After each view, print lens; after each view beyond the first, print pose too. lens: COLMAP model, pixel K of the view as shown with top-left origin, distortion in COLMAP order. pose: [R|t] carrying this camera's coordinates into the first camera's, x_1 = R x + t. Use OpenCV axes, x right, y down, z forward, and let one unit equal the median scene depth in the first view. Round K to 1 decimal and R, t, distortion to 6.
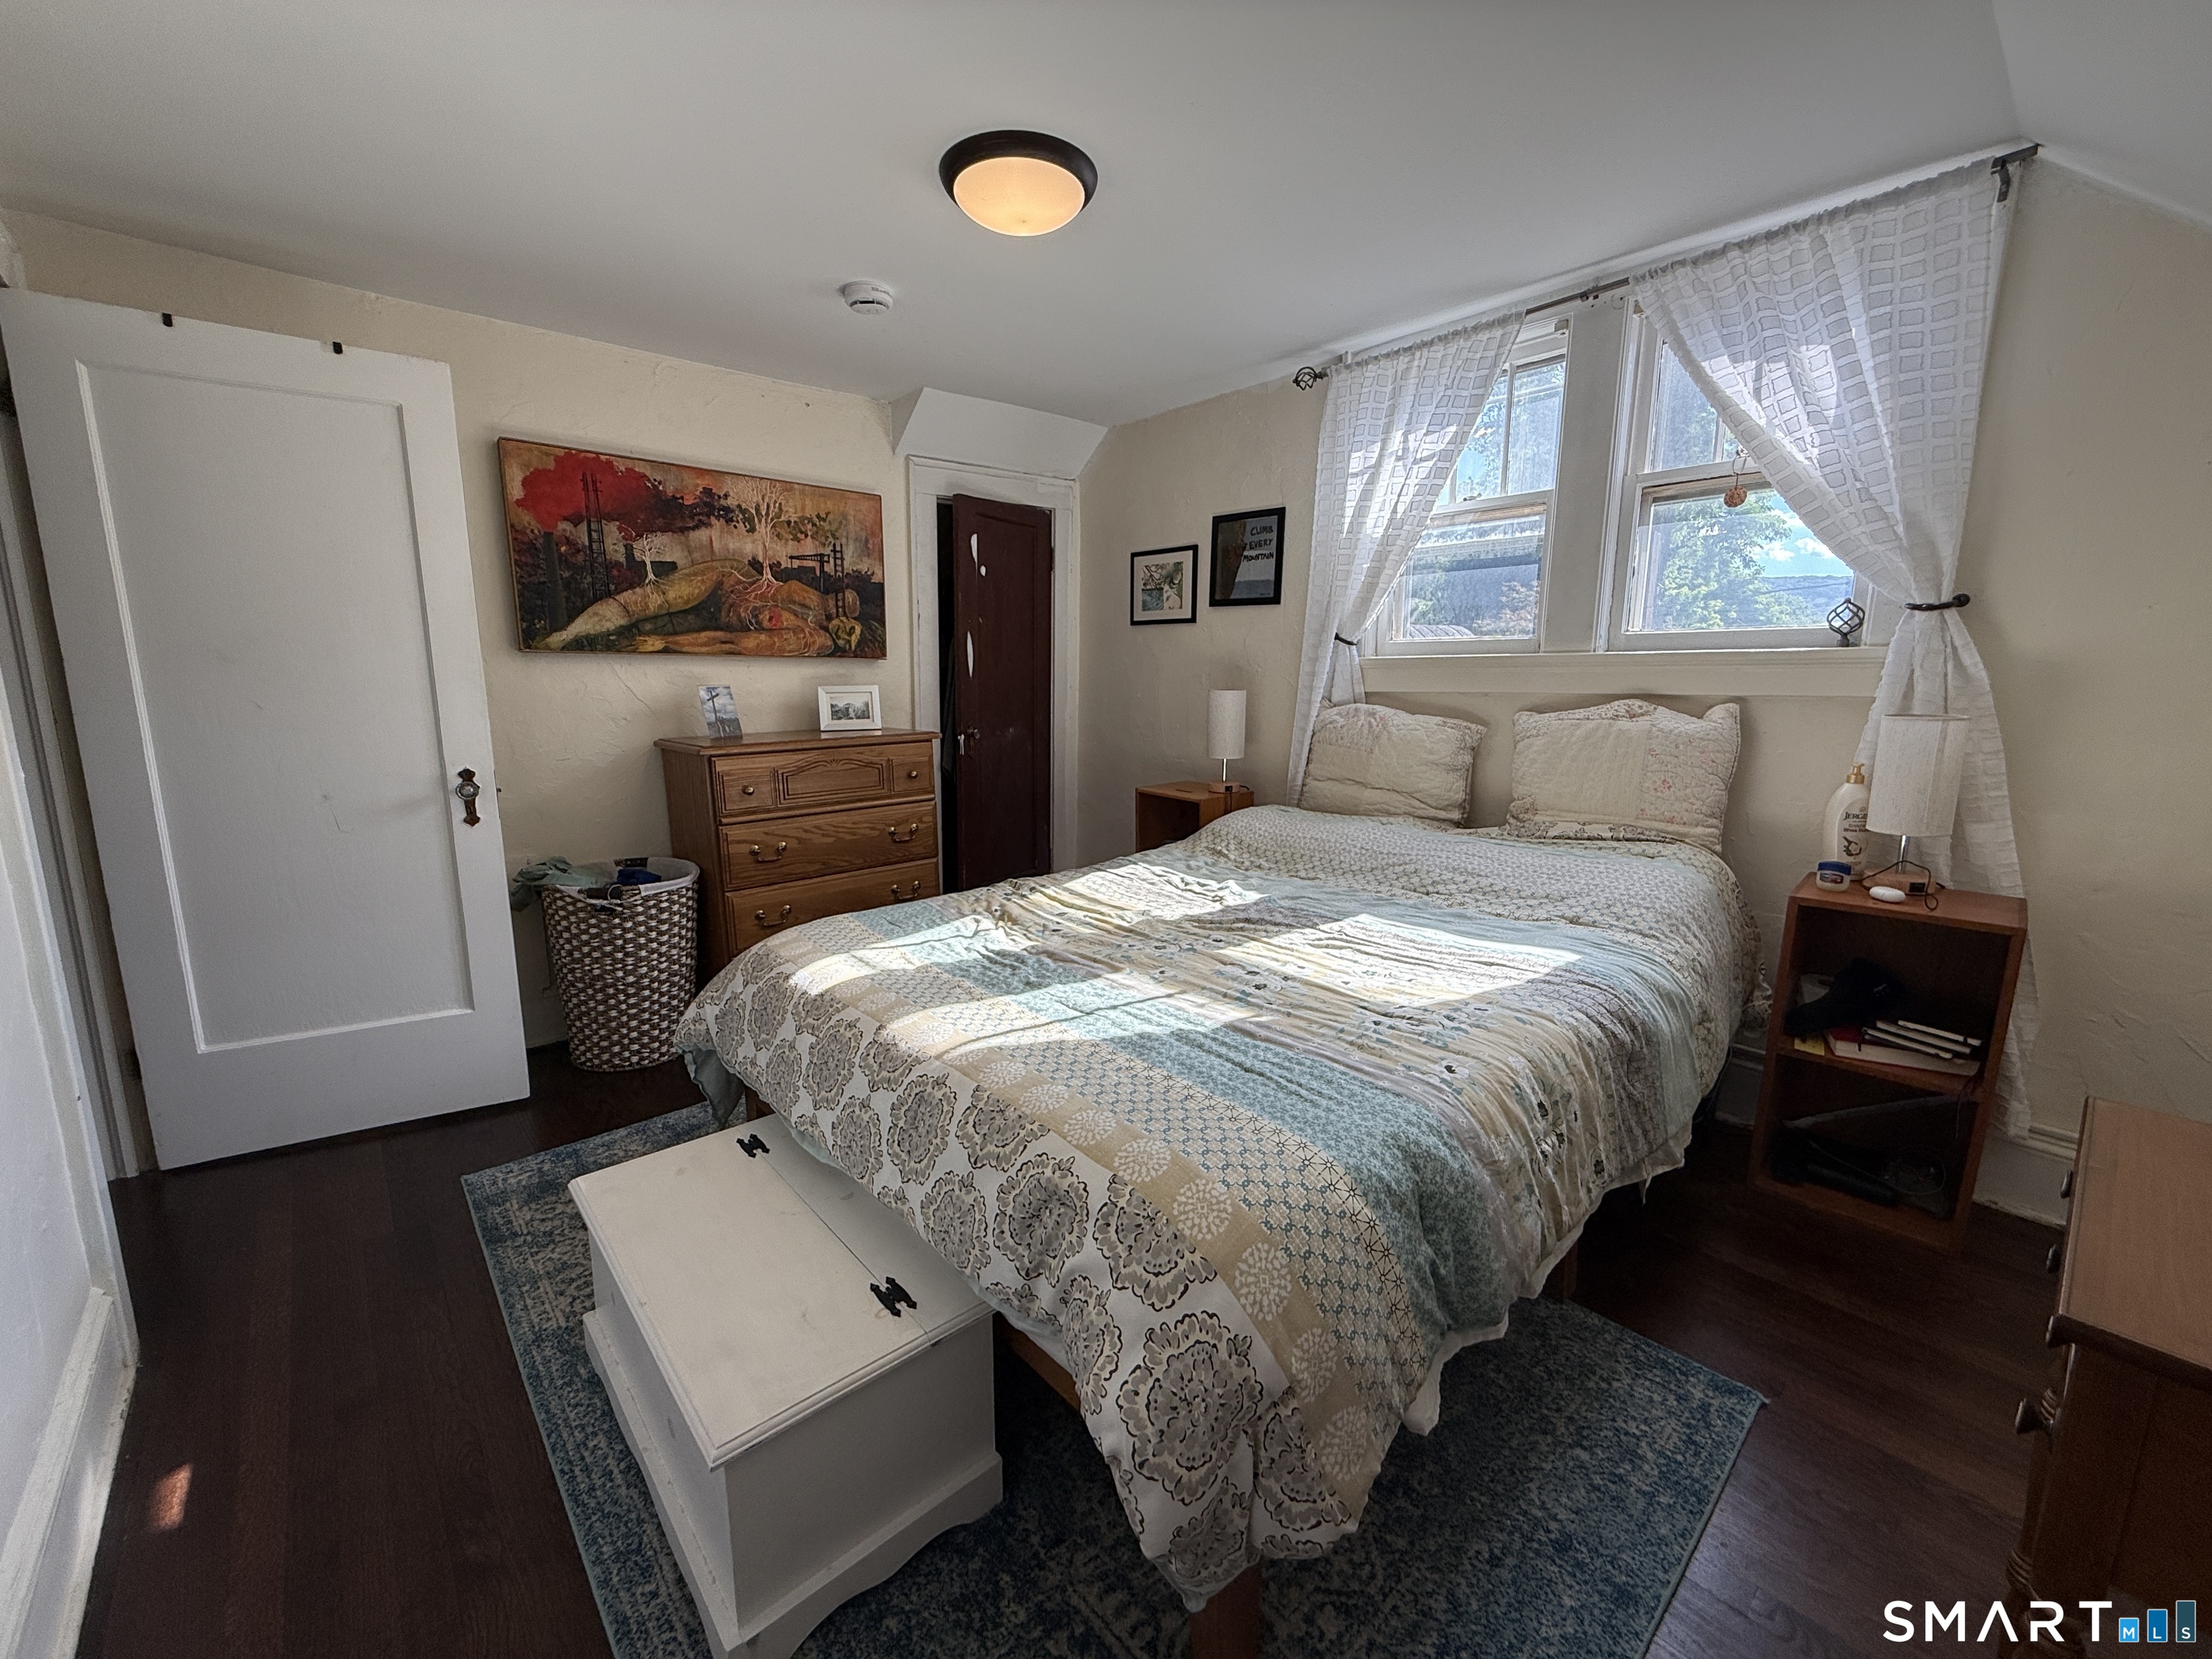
lens RADIAL K [[885.3, 0, 1102.3], [0, 885.3, 834.5], [0, 0, 1]] dist [-0.000963, -0.000296]
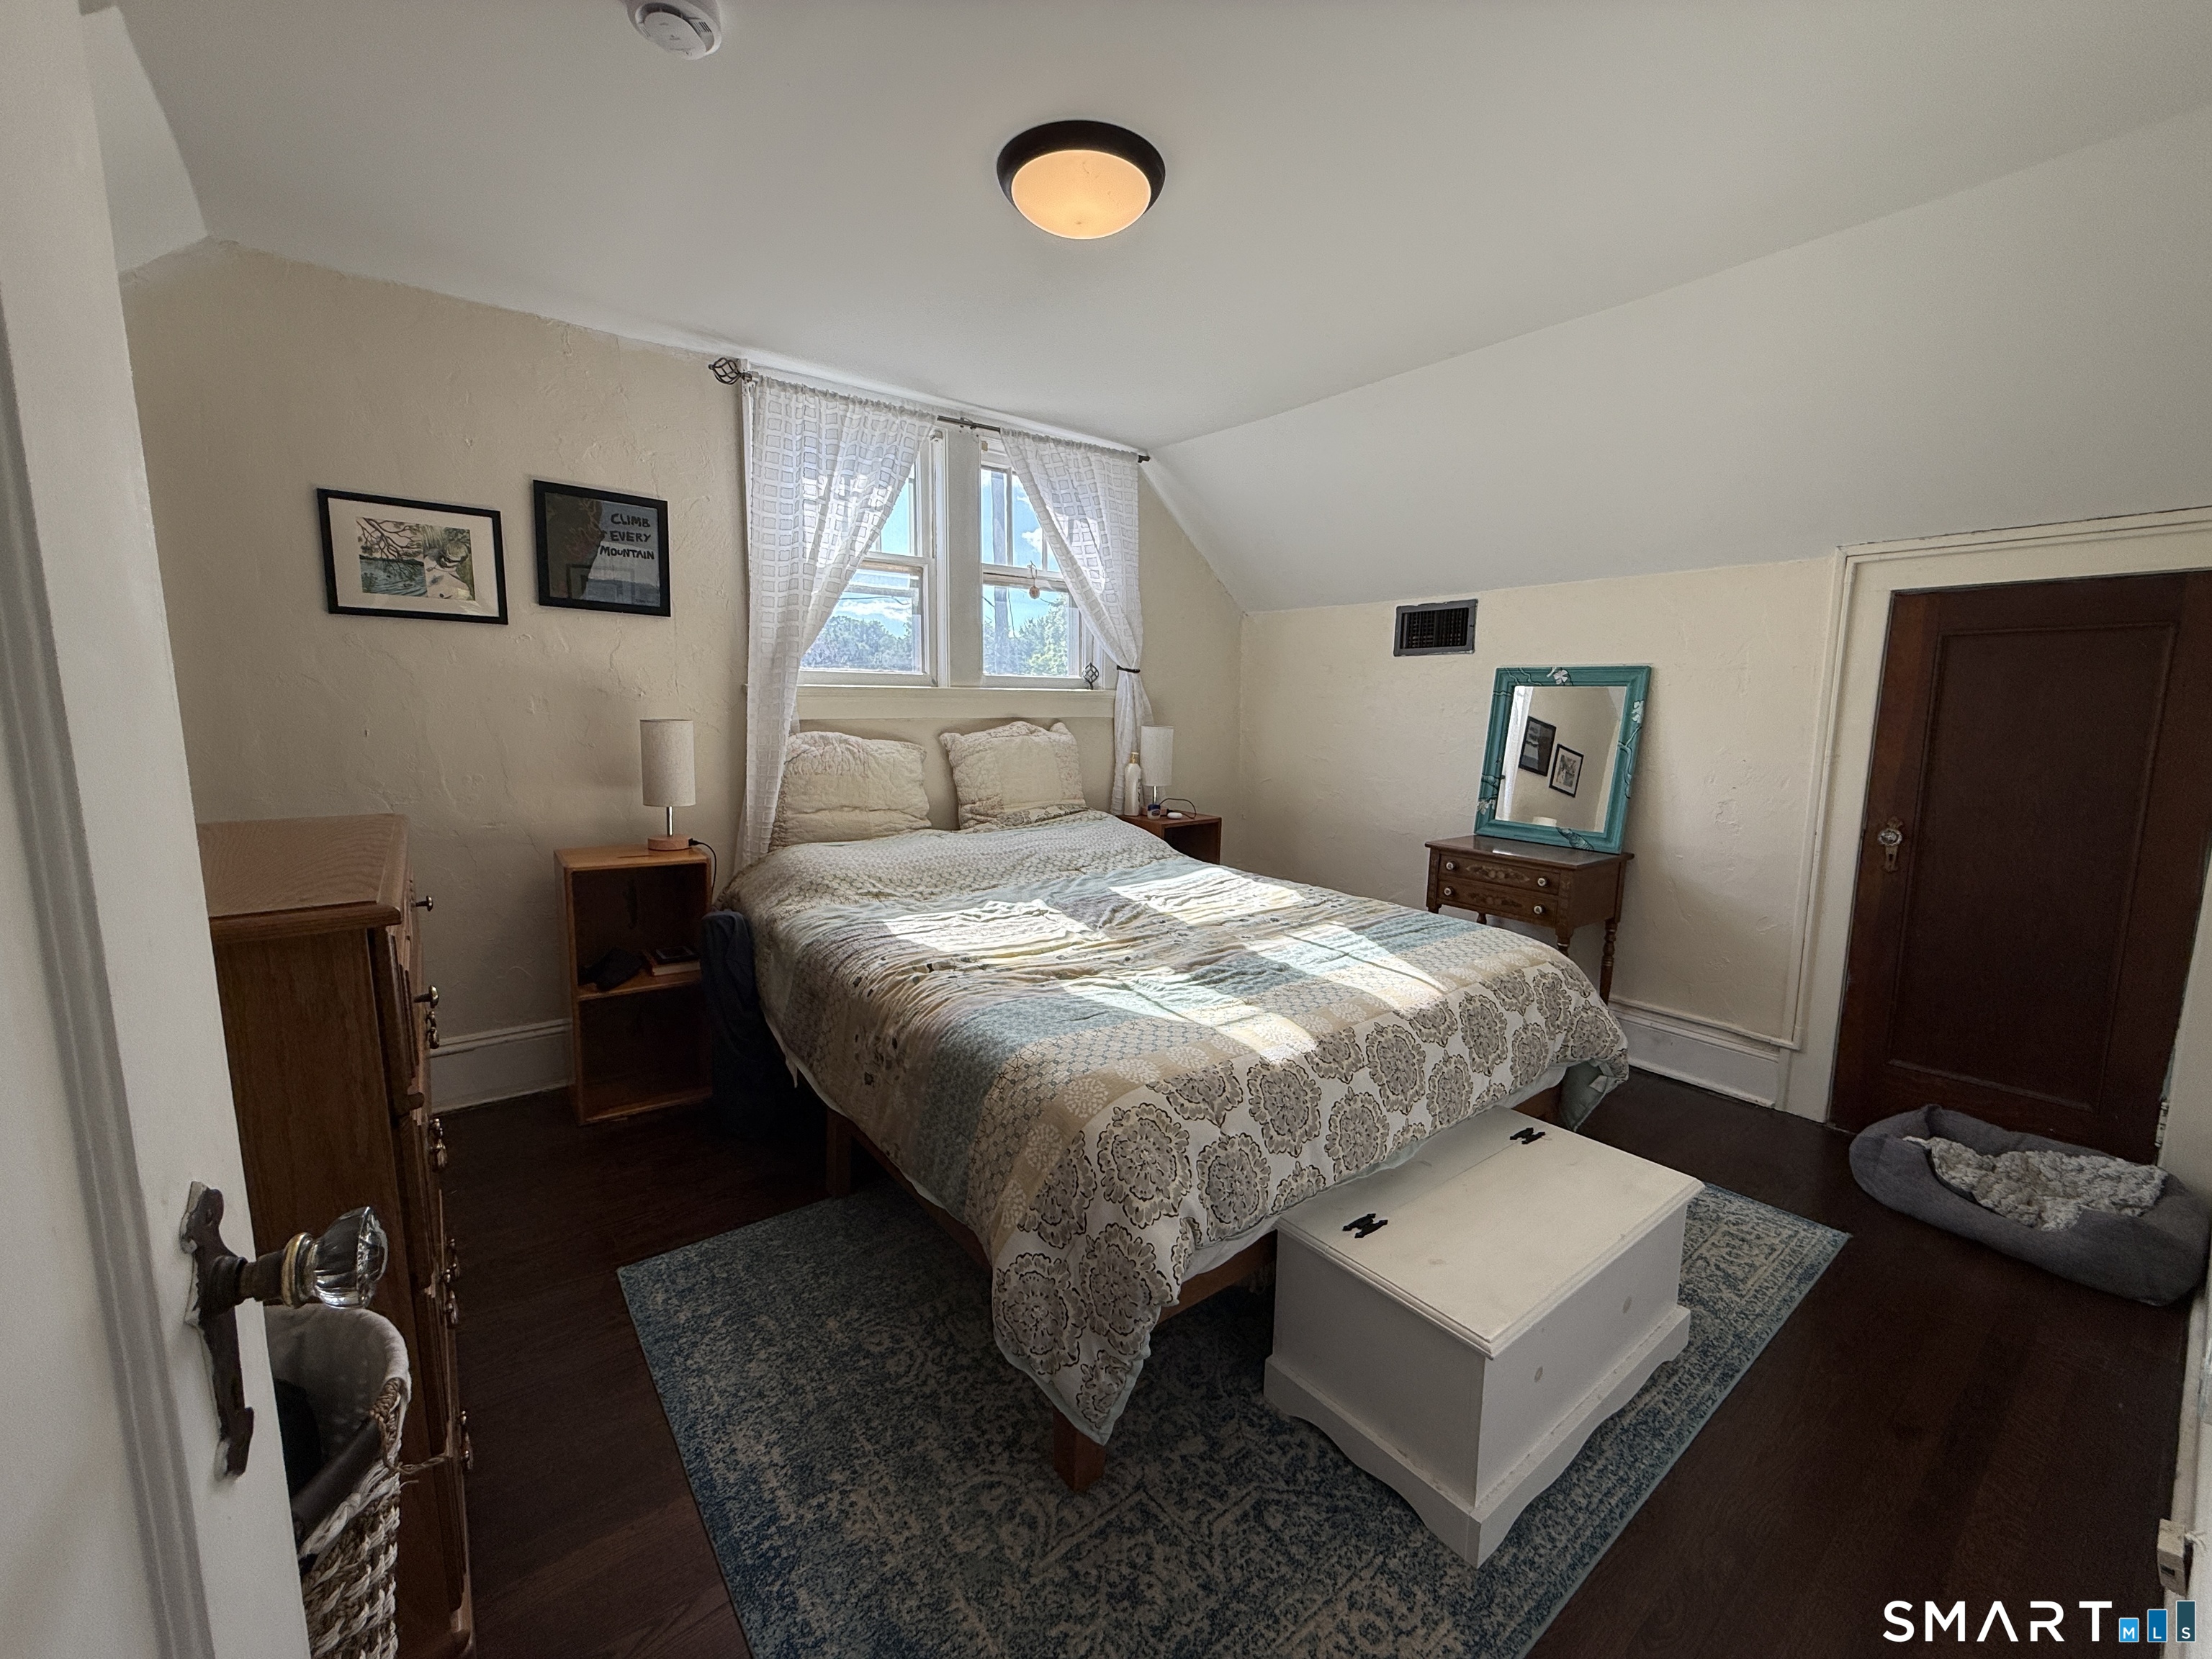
lens RADIAL K [[885.3, 0, 1102.3], [0, 885.3, 834.5], [0, 0, 1]] dist [-0.000963, -0.000296]
pose [[0.072543, -0.141175, 0.987323, -0.703204], [0.169241, 0.977318, 0.127309, -0.110633], [-0.982901, 0.157860, 0.094790, 0.629352]]
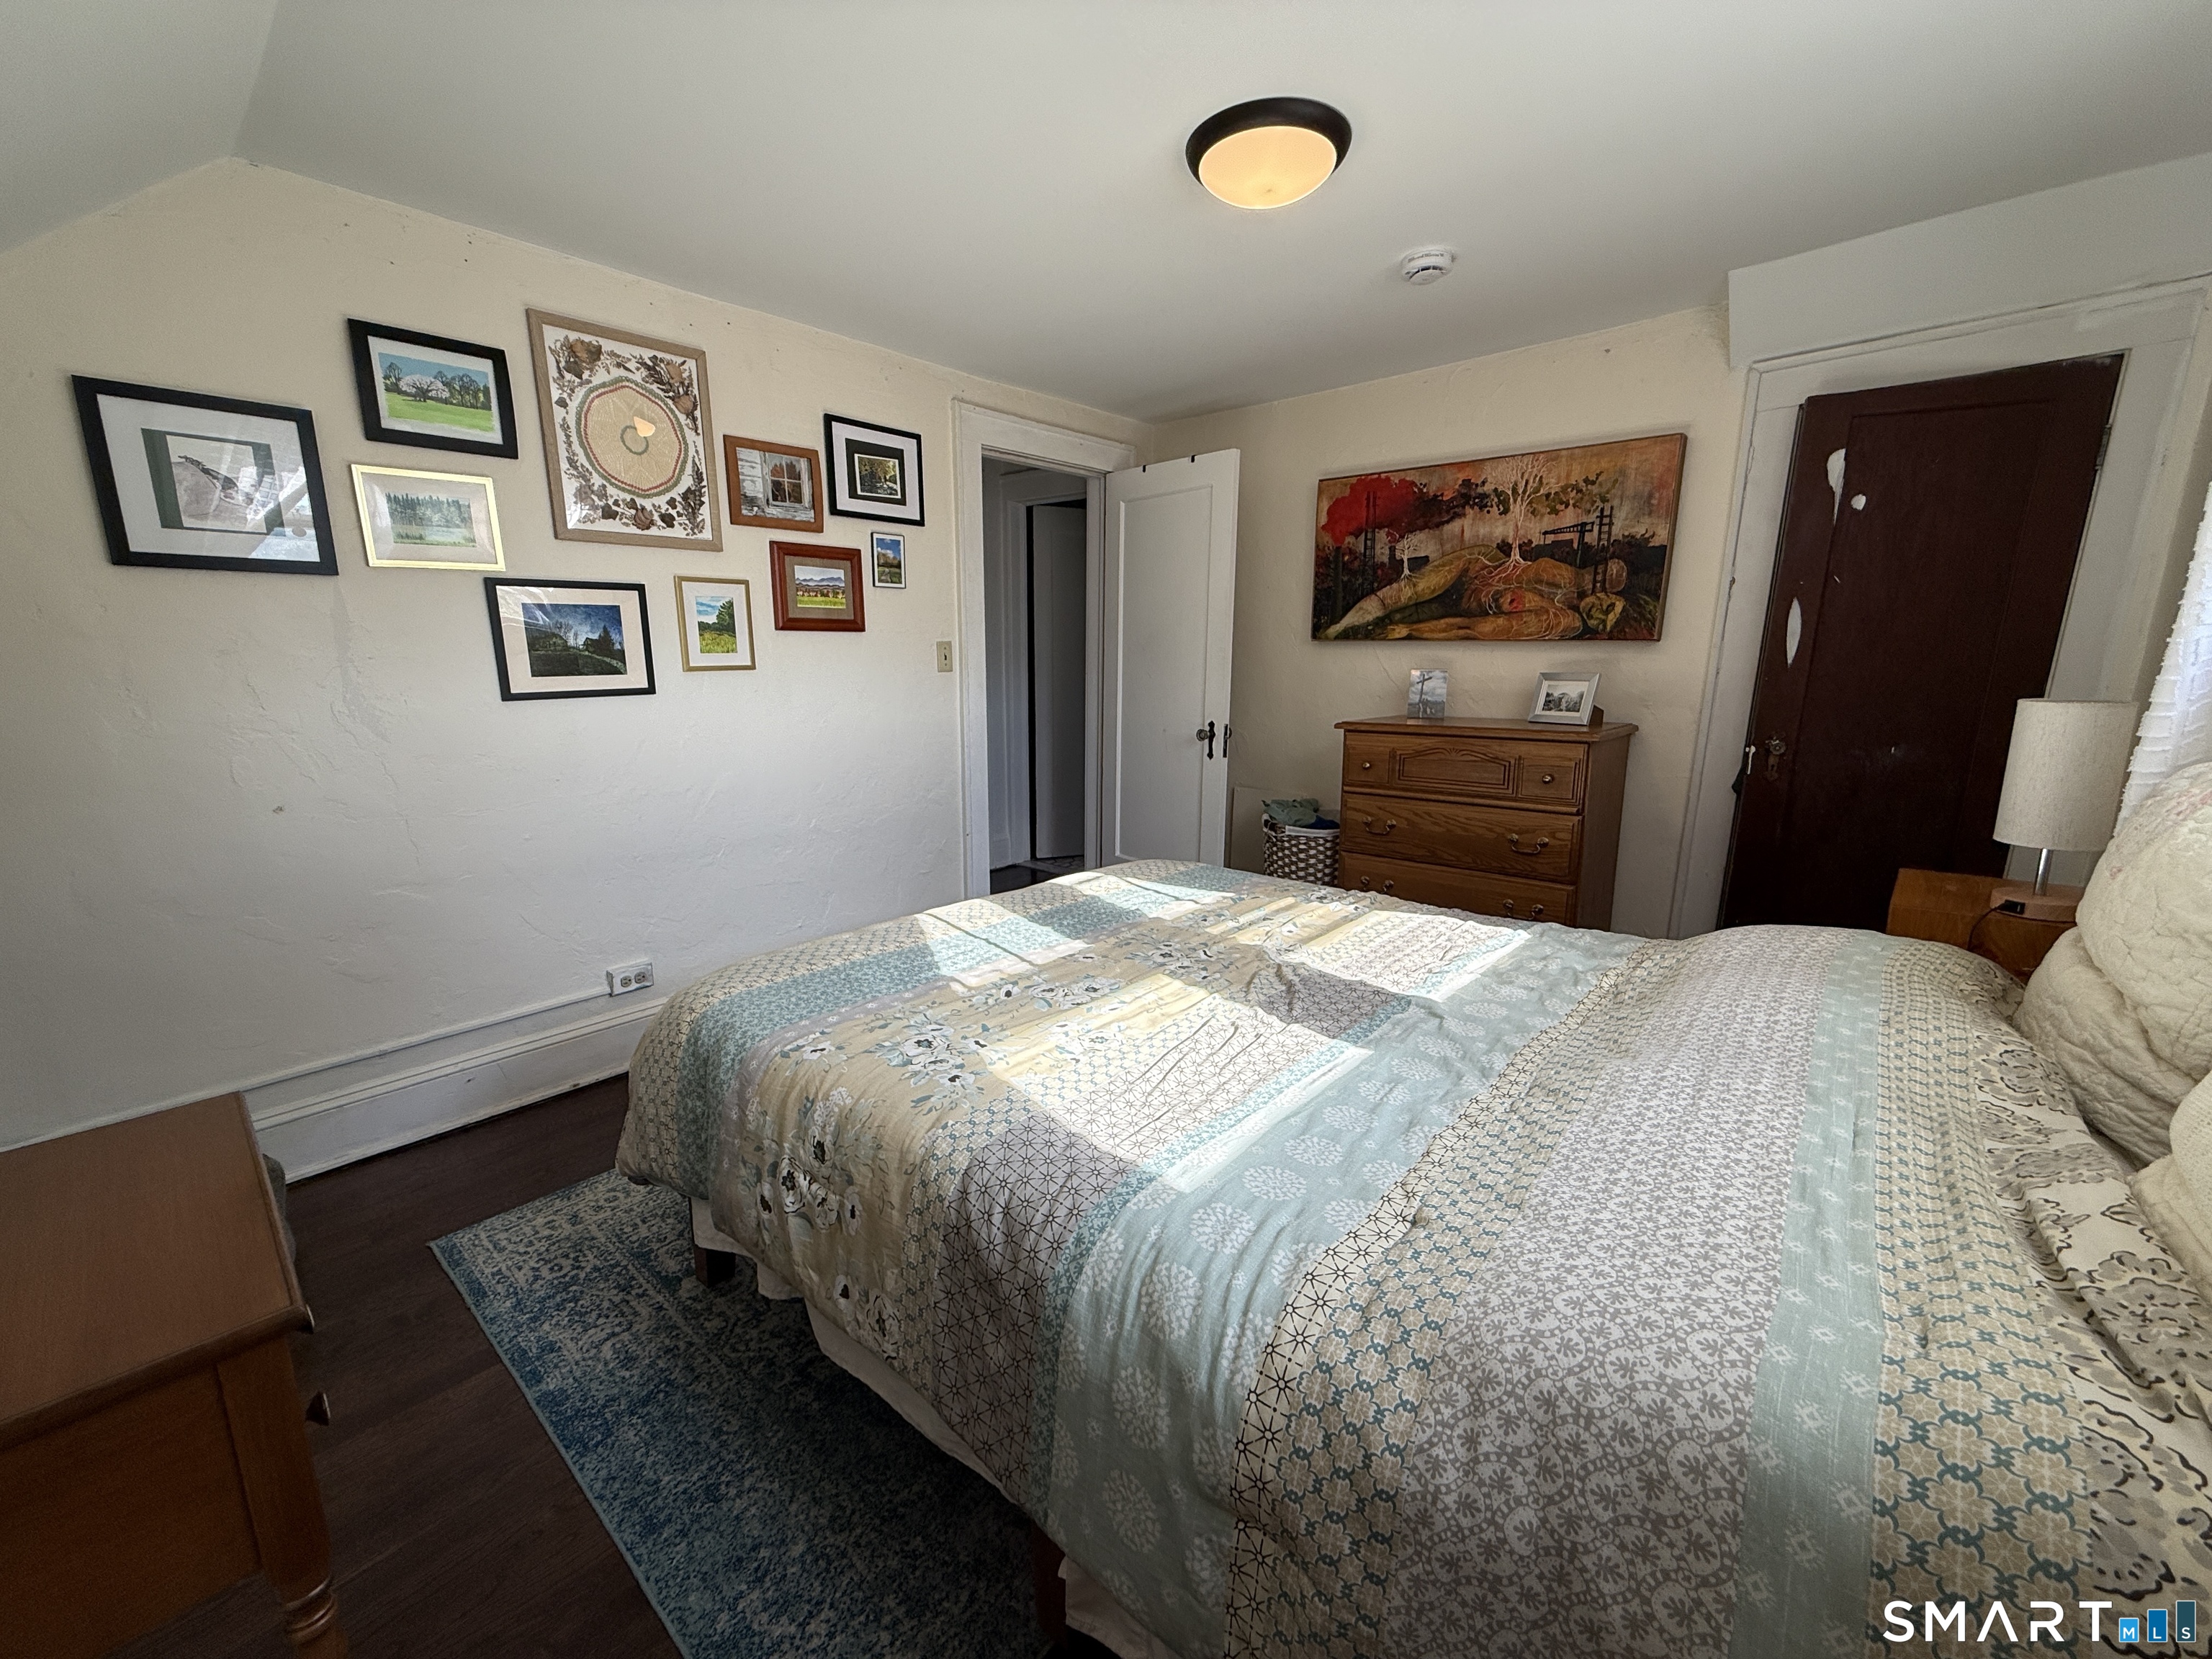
lens RADIAL K [[885.3, 0, 1102.3], [0, 885.3, 834.5], [0, 0, 1]] dist [-0.000963, -0.000296]
pose [[0.116293, 0.200730, -0.972720, 0.613965], [-0.177868, 0.967741, 0.178438, -0.098700], [0.977159, 0.152265, 0.148245, 0.500424]]
